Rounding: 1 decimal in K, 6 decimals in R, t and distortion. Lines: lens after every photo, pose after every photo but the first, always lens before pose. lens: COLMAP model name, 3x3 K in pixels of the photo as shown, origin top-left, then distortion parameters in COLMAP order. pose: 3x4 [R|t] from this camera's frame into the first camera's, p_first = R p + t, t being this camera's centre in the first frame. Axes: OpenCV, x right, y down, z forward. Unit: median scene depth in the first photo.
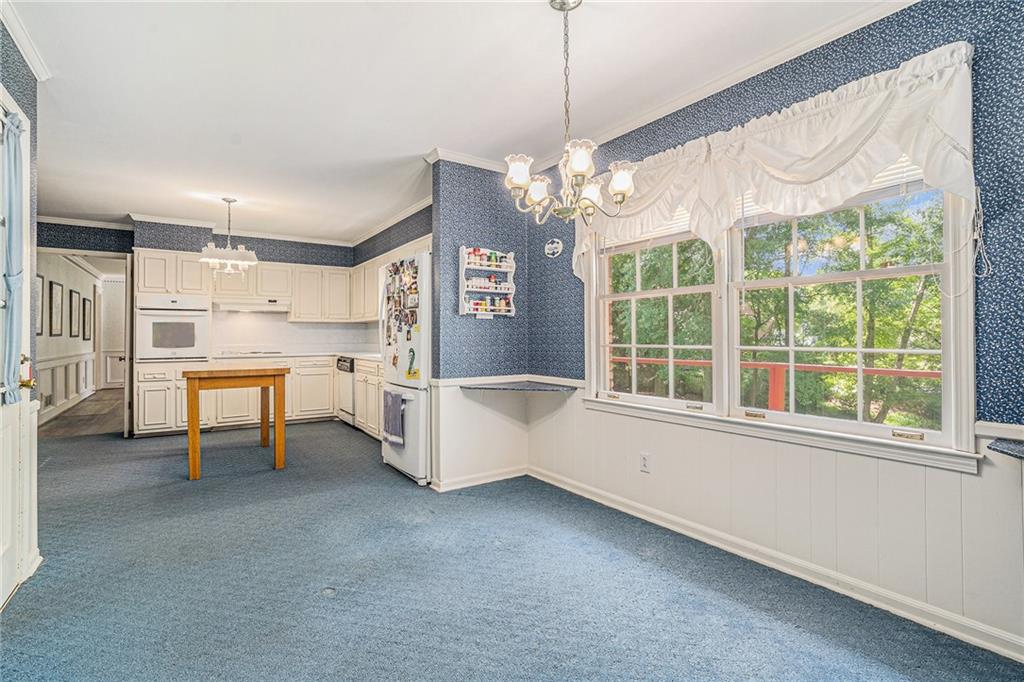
lens RADIAL K [[481.3, 0, 516.6], [0, 481.3, 334.3], [0, 0, 1]] dist [-0.003184, -0.000216]
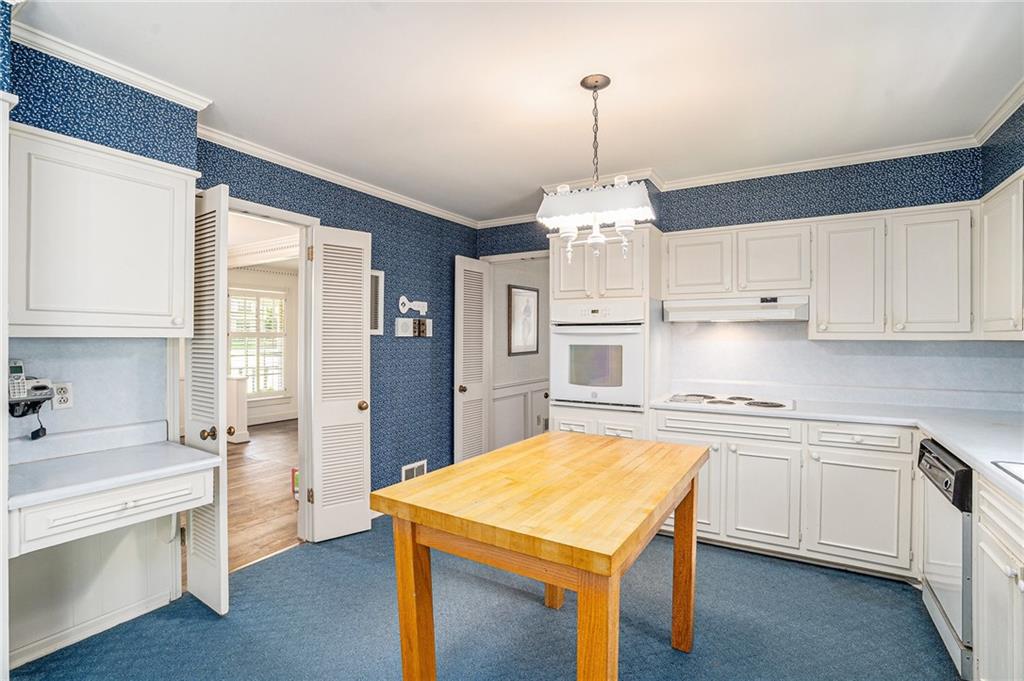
lens RADIAL K [[481.3, 0, 521.3], [0, 481.3, 337.6], [0, 0, 1]] dist [-0.003184, -0.000216]
pose [[0.437396, 0.005591, -0.899252, -0.189661], [-0.000686, 0.999982, 0.005883, -0.036381], [0.899269, -0.001956, 0.437392, 0.614230]]
